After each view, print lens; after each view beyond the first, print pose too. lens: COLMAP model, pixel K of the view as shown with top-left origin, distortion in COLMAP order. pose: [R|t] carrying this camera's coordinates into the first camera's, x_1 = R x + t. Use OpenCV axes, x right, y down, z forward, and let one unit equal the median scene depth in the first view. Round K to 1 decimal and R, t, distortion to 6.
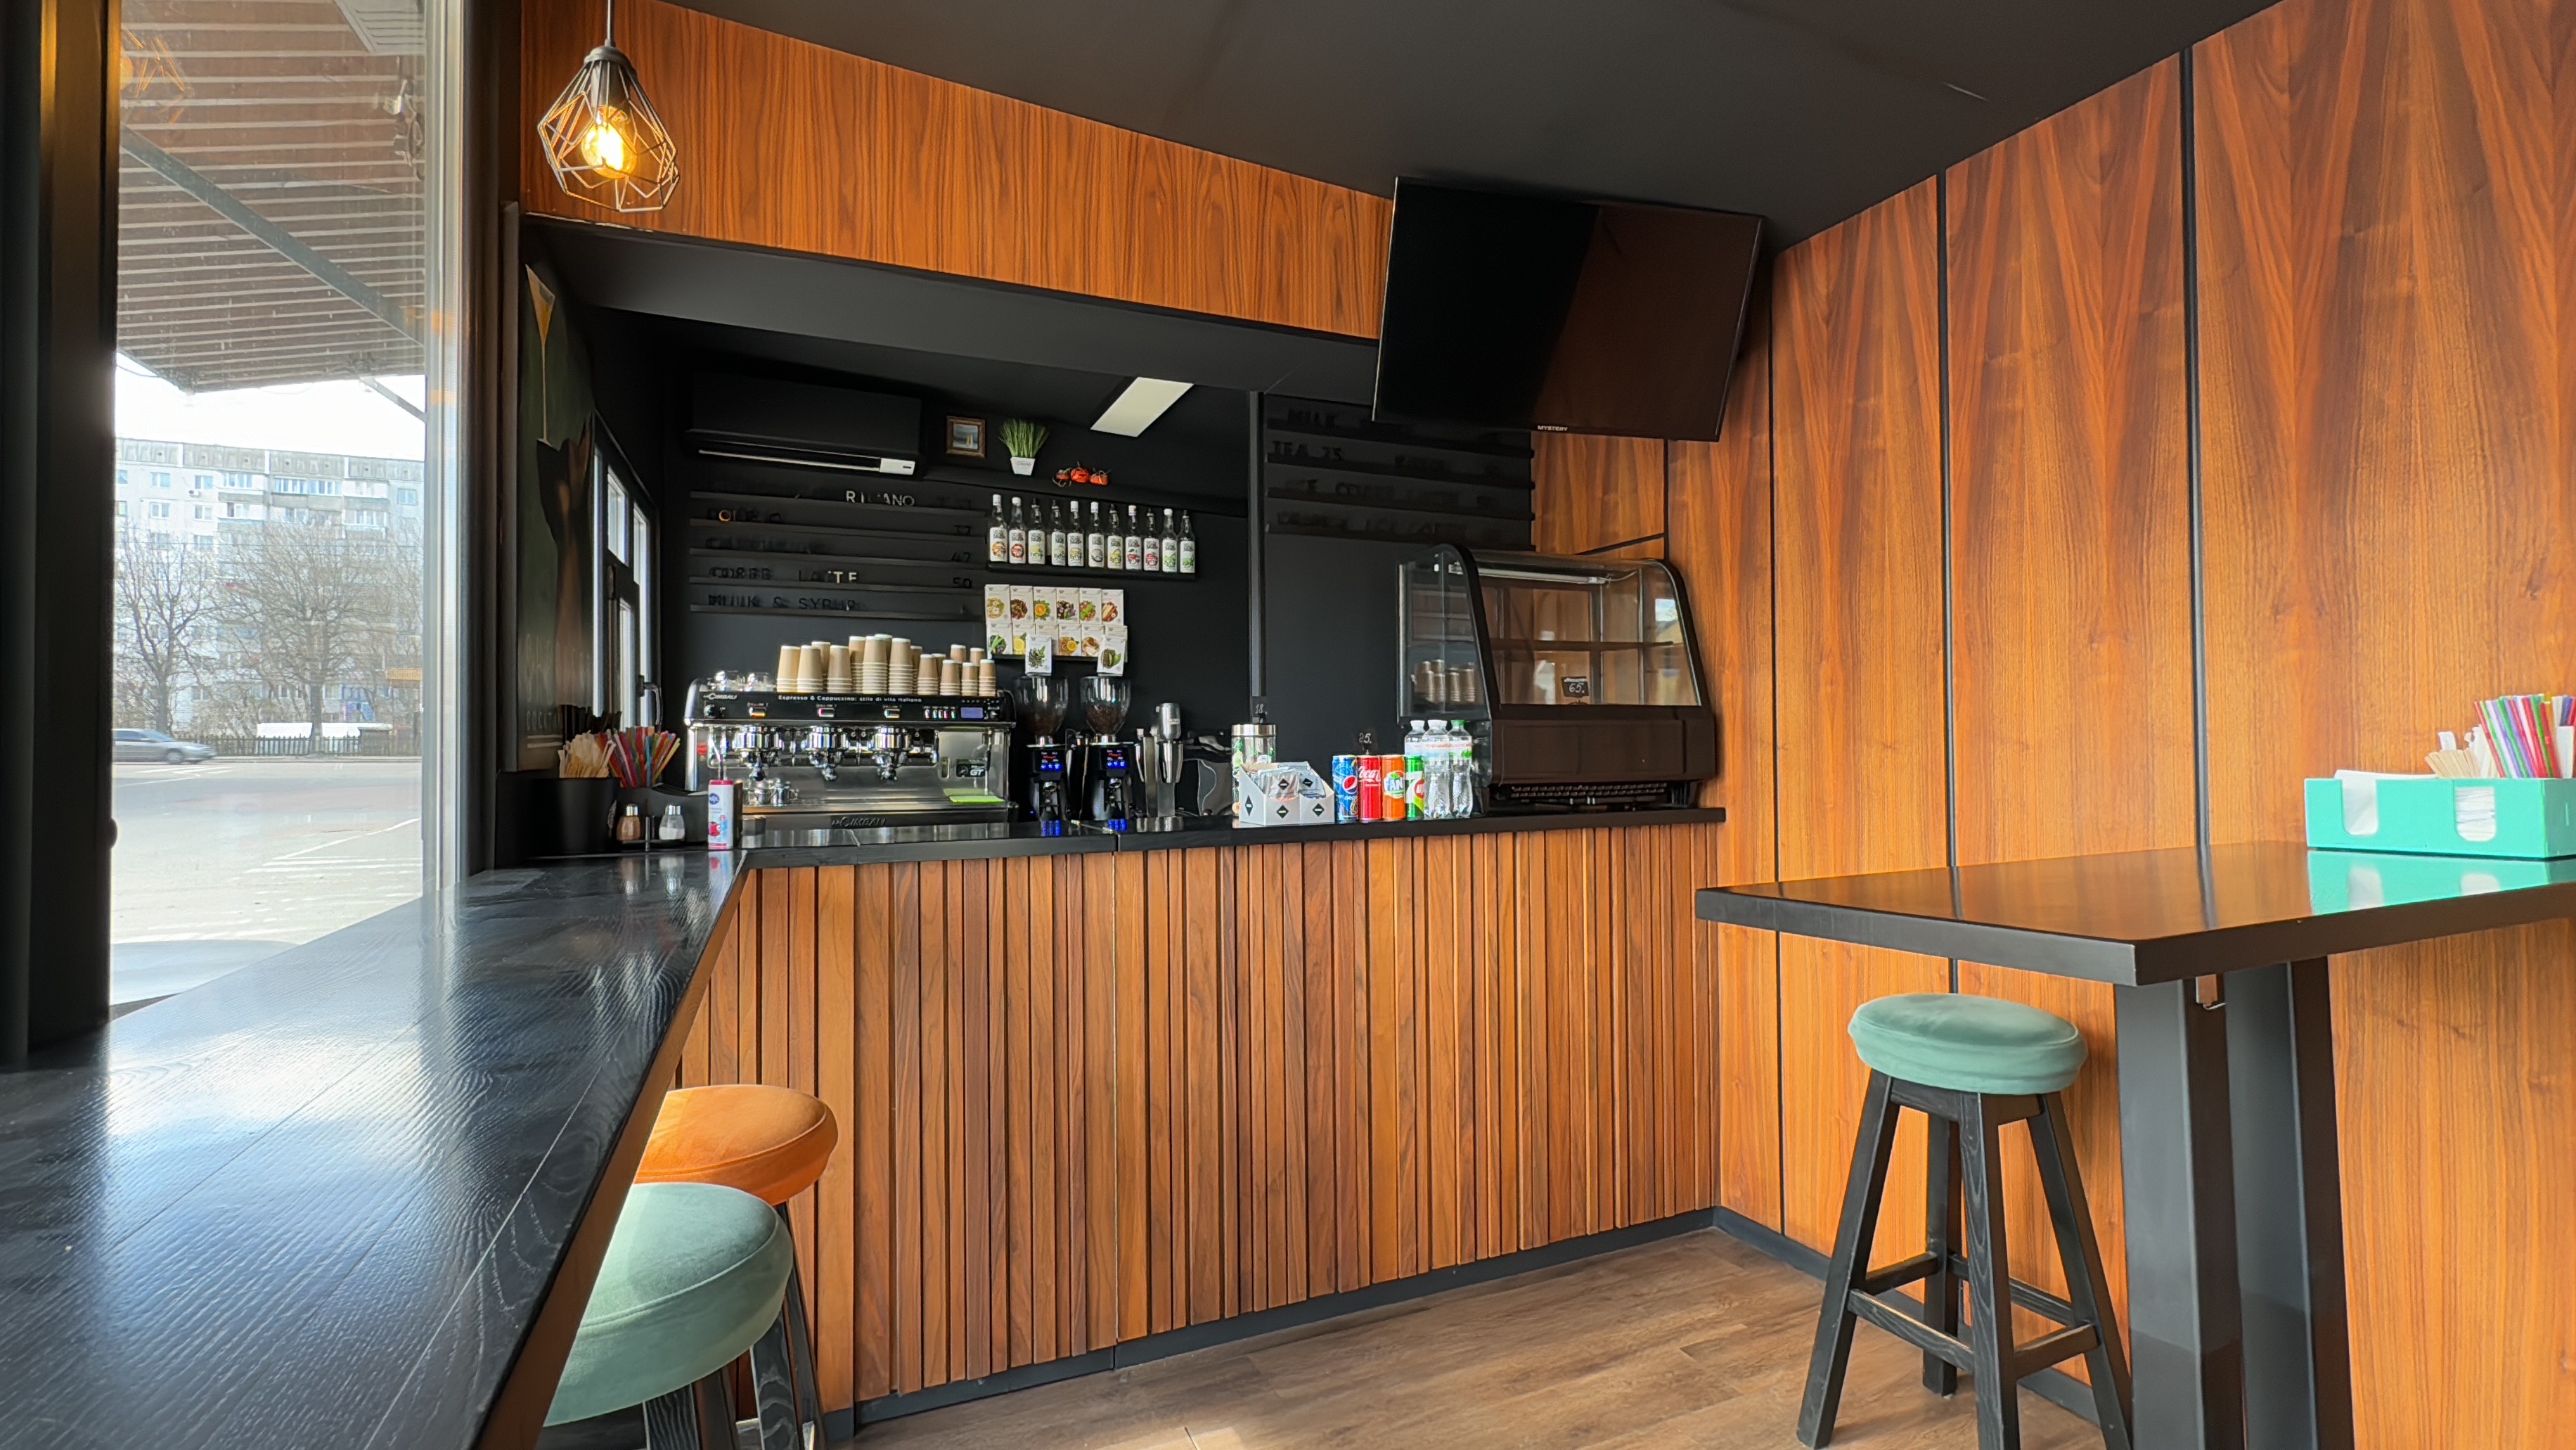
lens RADIAL K [[1128.3, 0, 1290.7], [0, 1128.3, 725.7], [0, 0, 1]] dist [-0.002707, -0.000049]
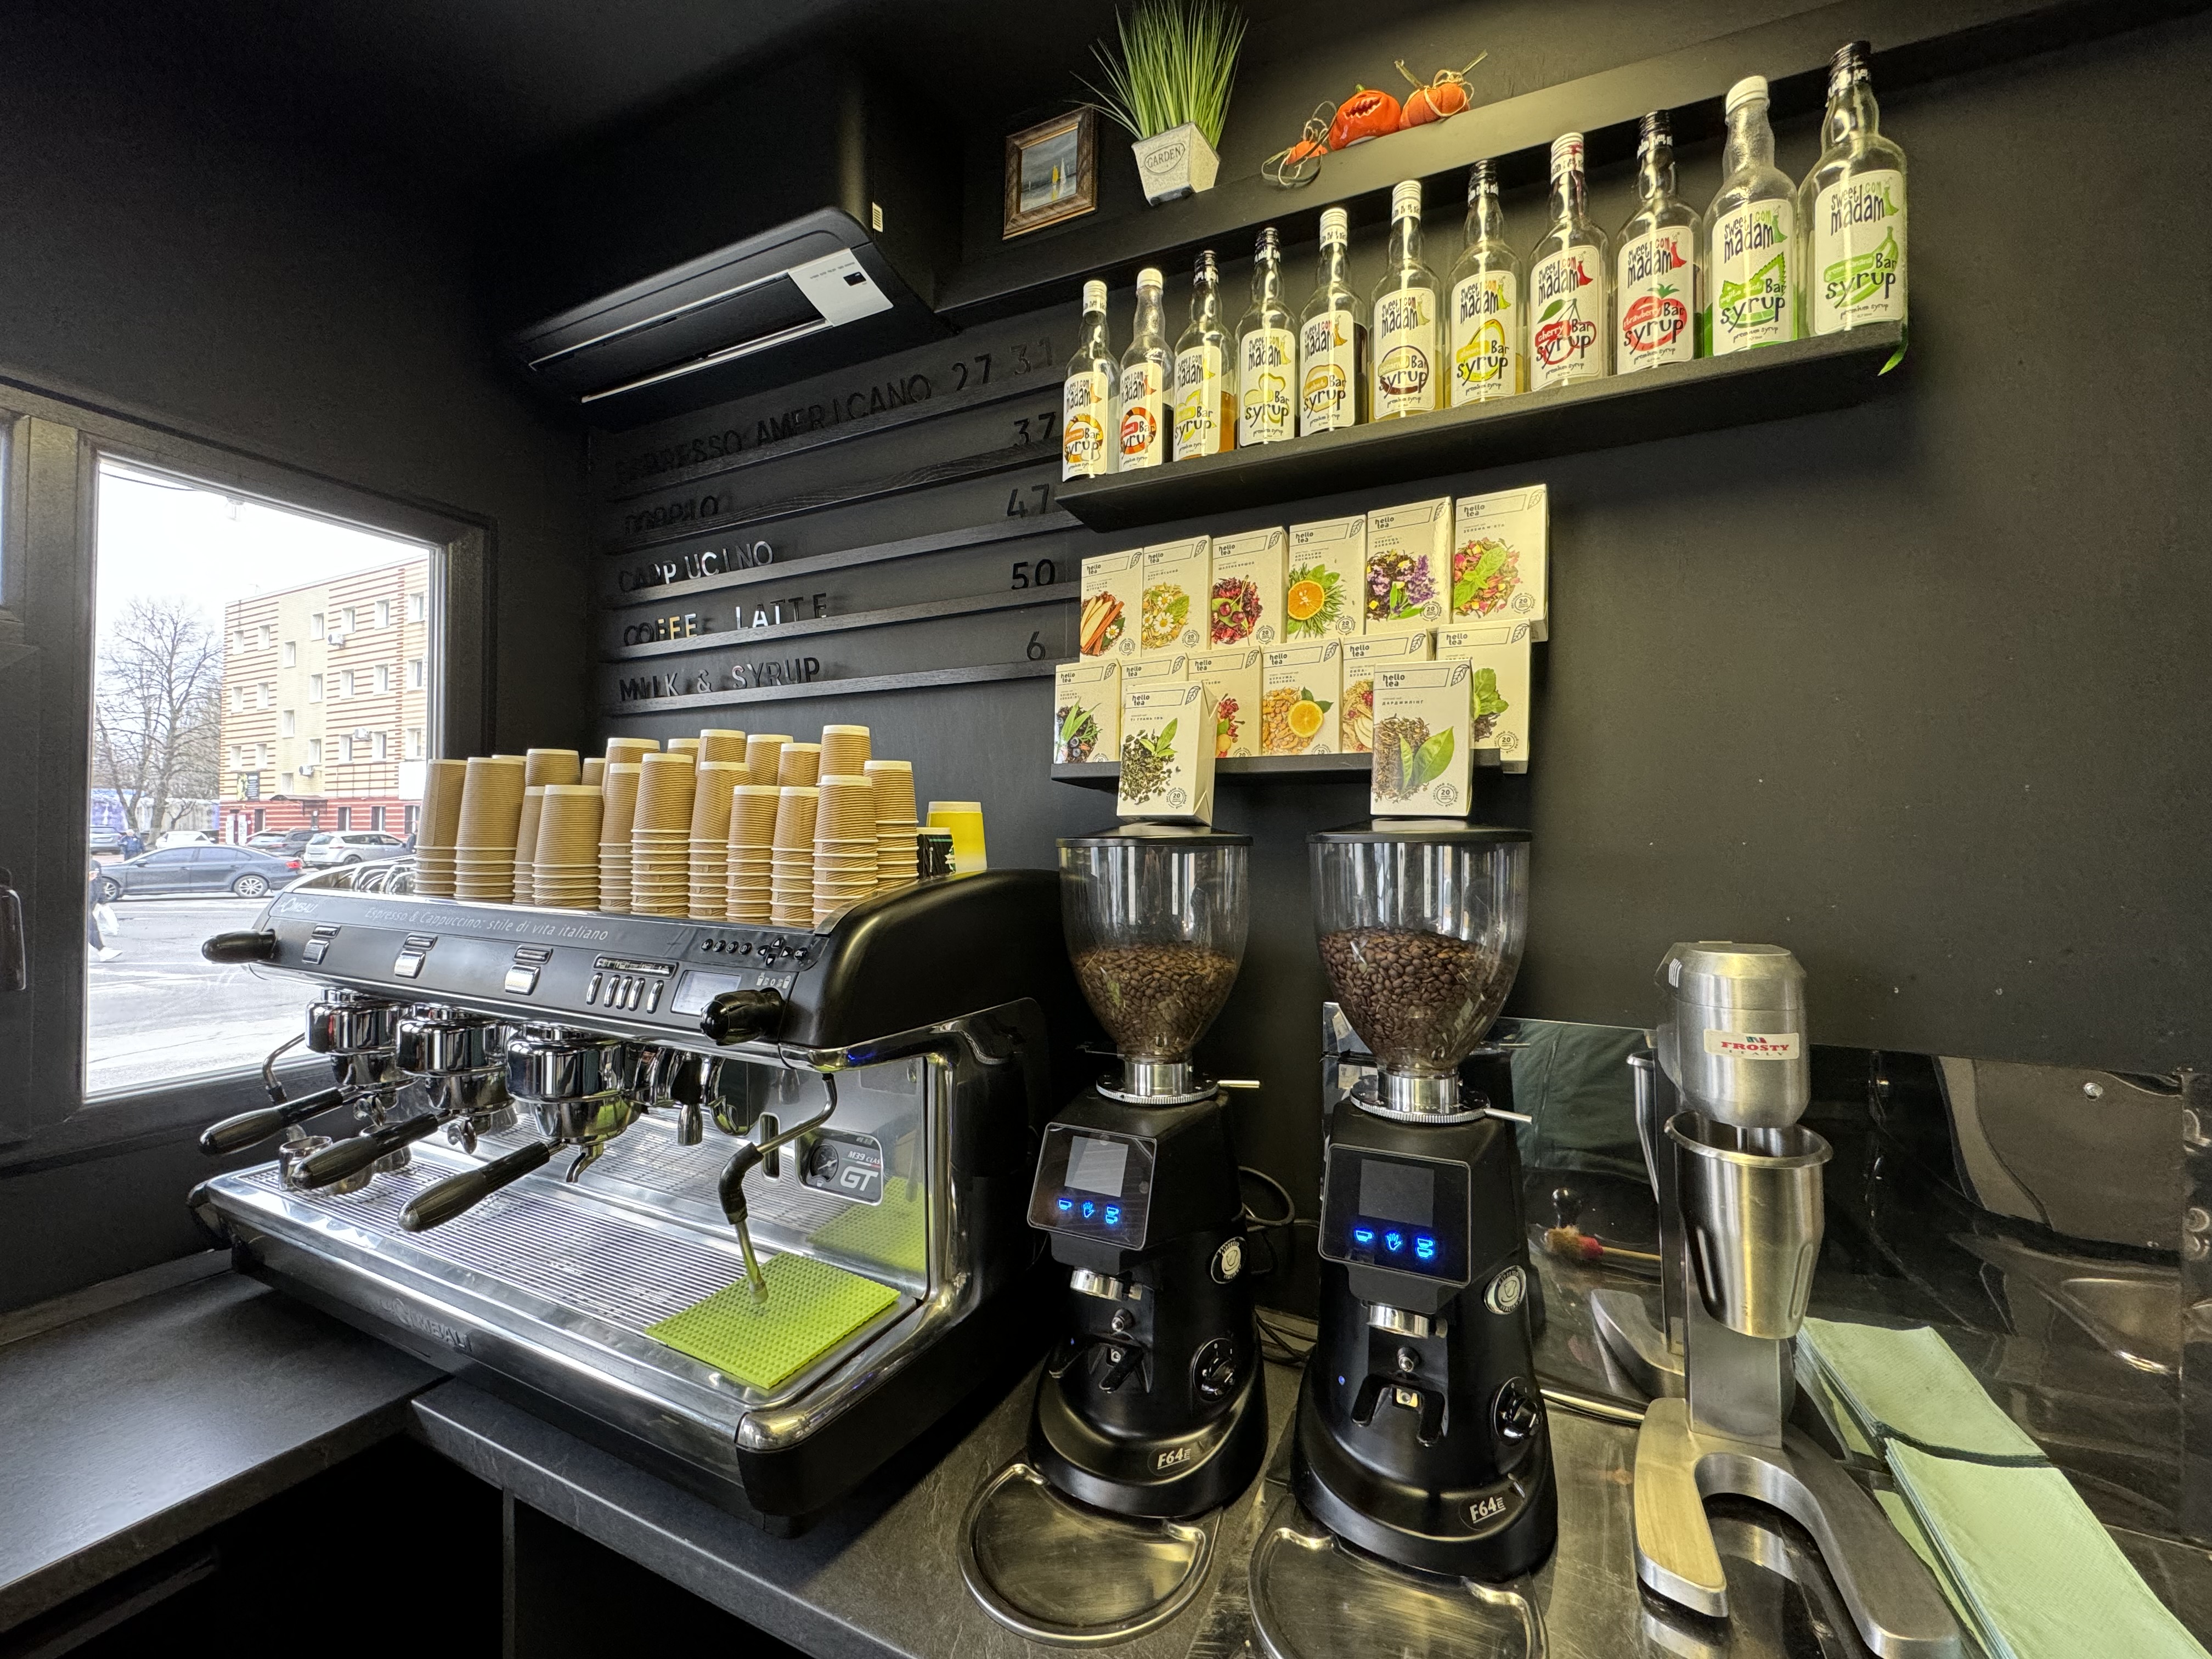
lens RADIAL K [[878.2, 0, 1110.4], [0, 878.2, 831.2], [0, 0, 1]] dist [-0.002432, 0.000358]
pose [[0.649570, -0.000648, -0.760301, -0.074199], [-0.001228, 0.999997, -0.001901, -0.052065], [0.760301, 0.002169, 0.649568, 1.002004]]
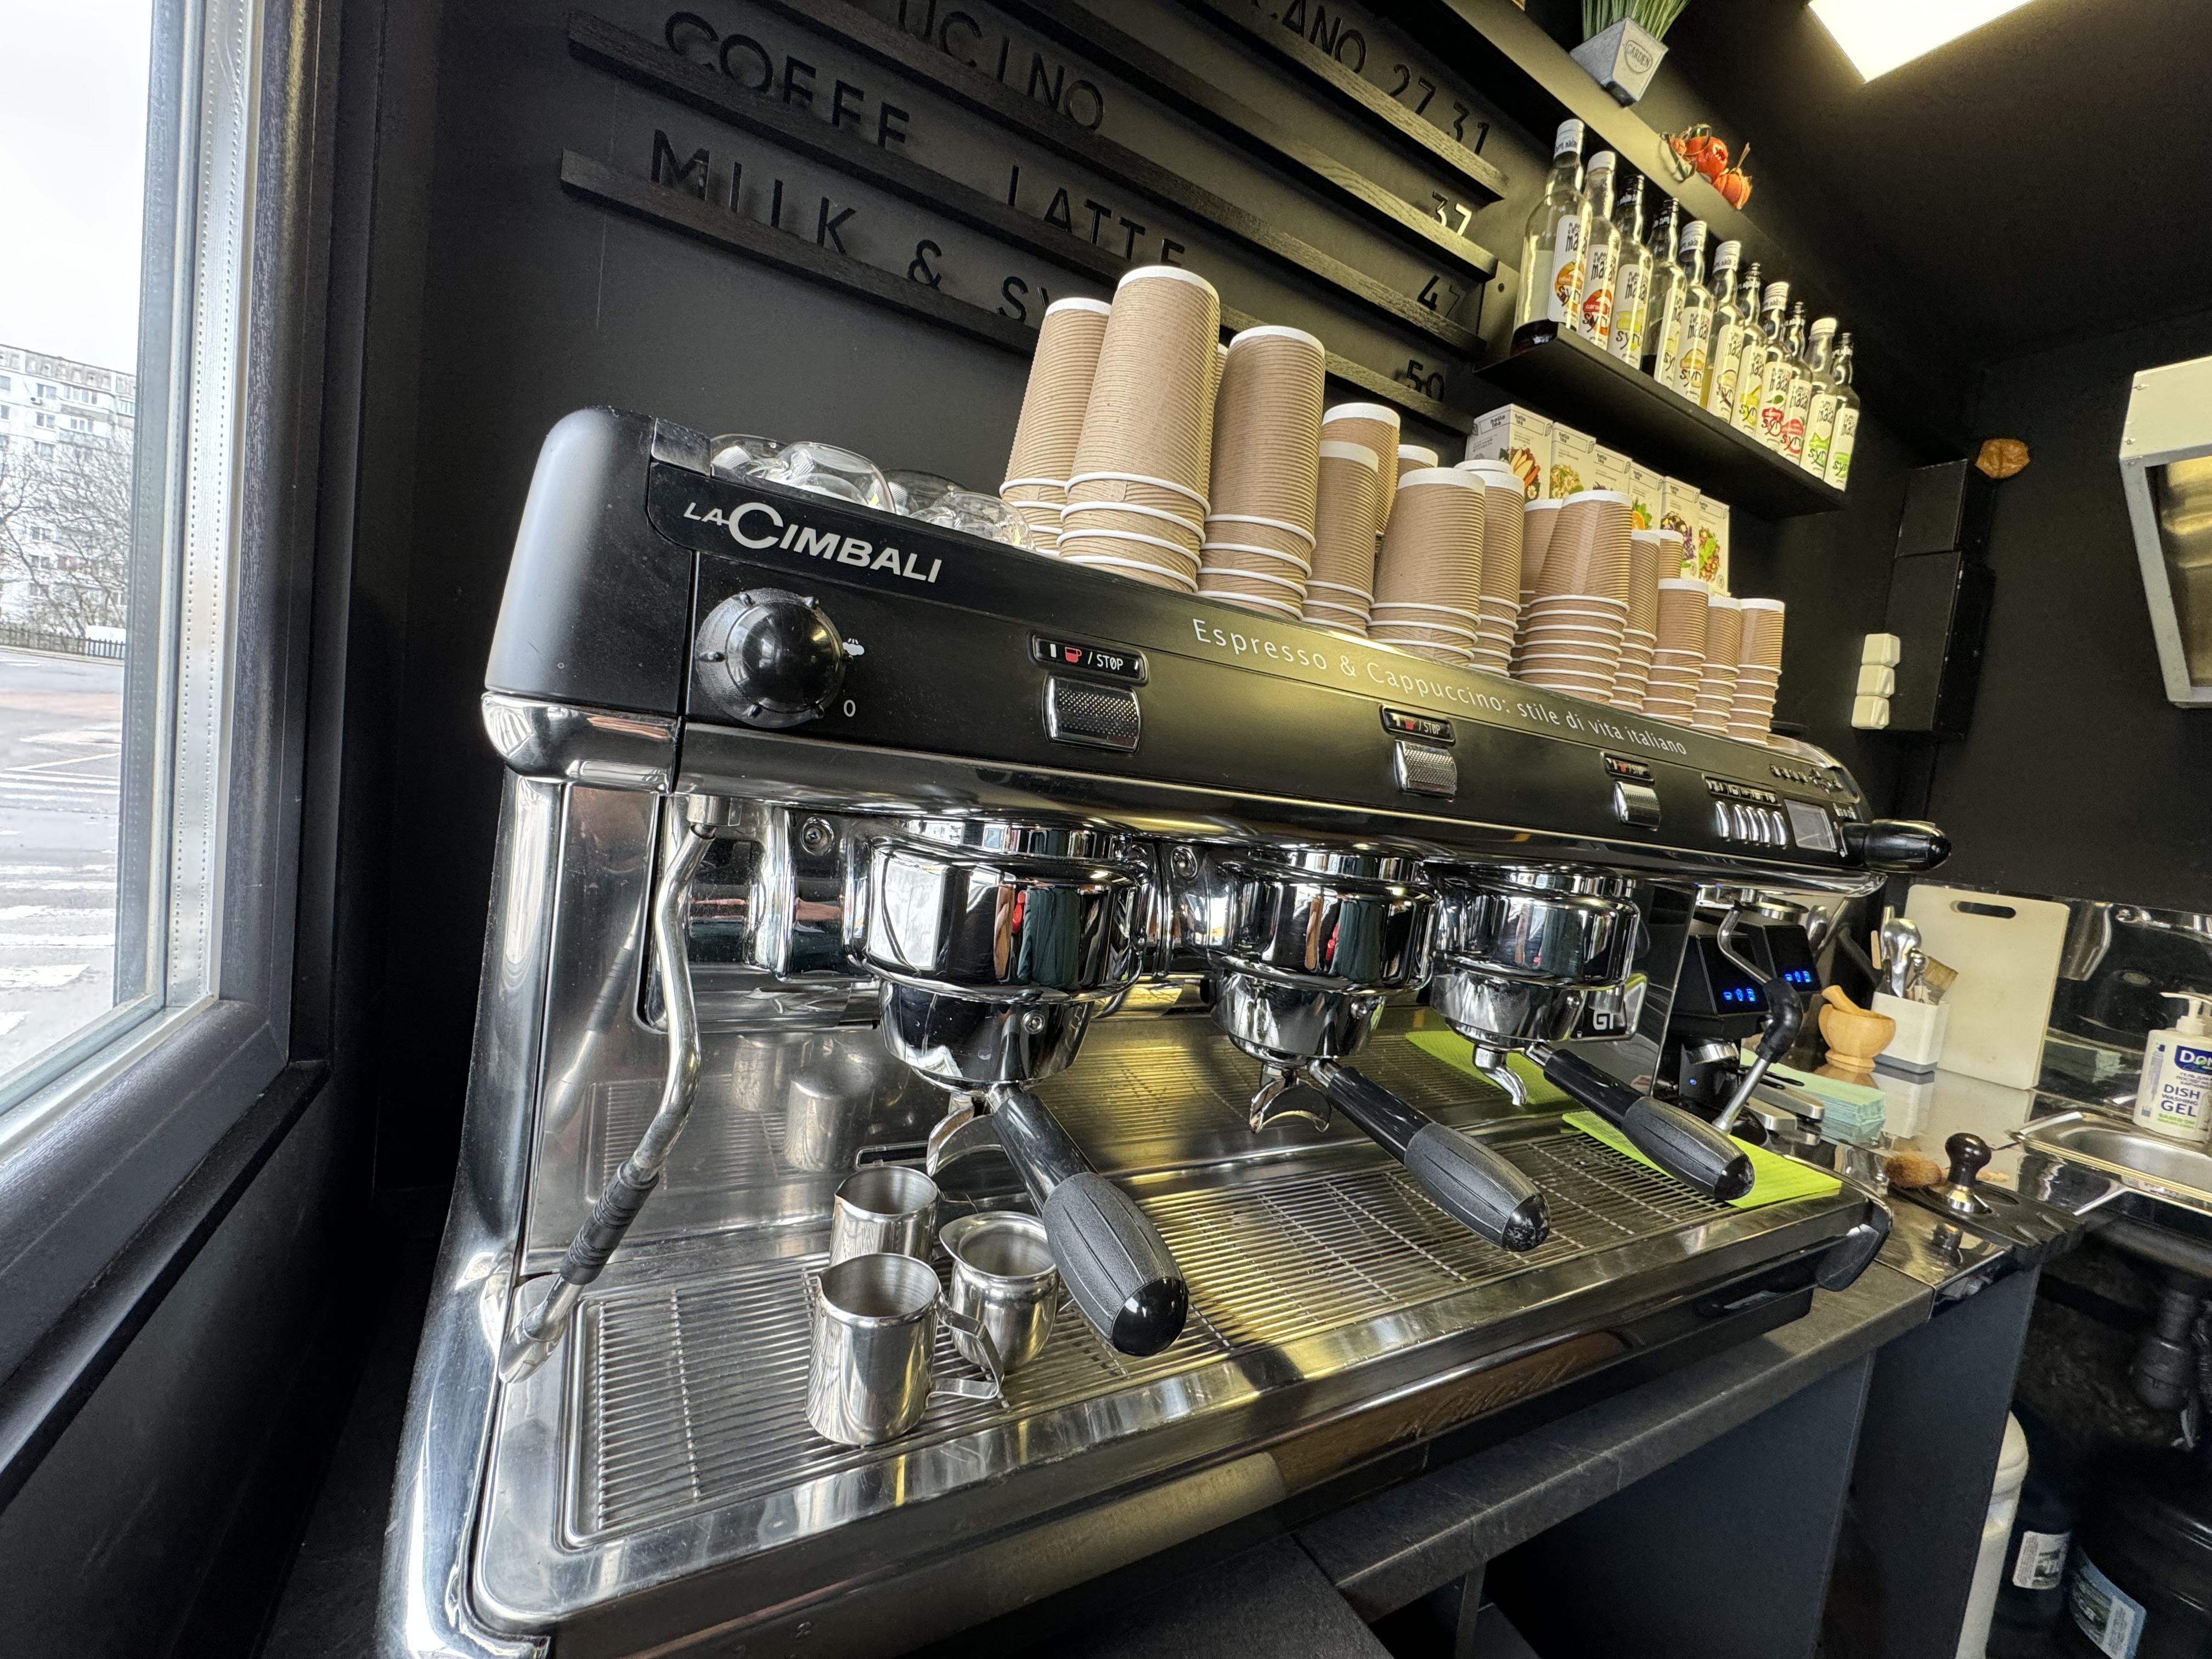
lens RADIAL K [[878.2, 0, 1106.9], [0, 878.2, 831.5], [0, 0, 1]] dist [-0.002432, 0.000358]
pose [[0.986604, 0.116892, 0.113790, -0.476630], [-0.126764, 0.988390, 0.083766, -0.007777], [-0.102677, -0.097068, 0.989967, 0.890646]]
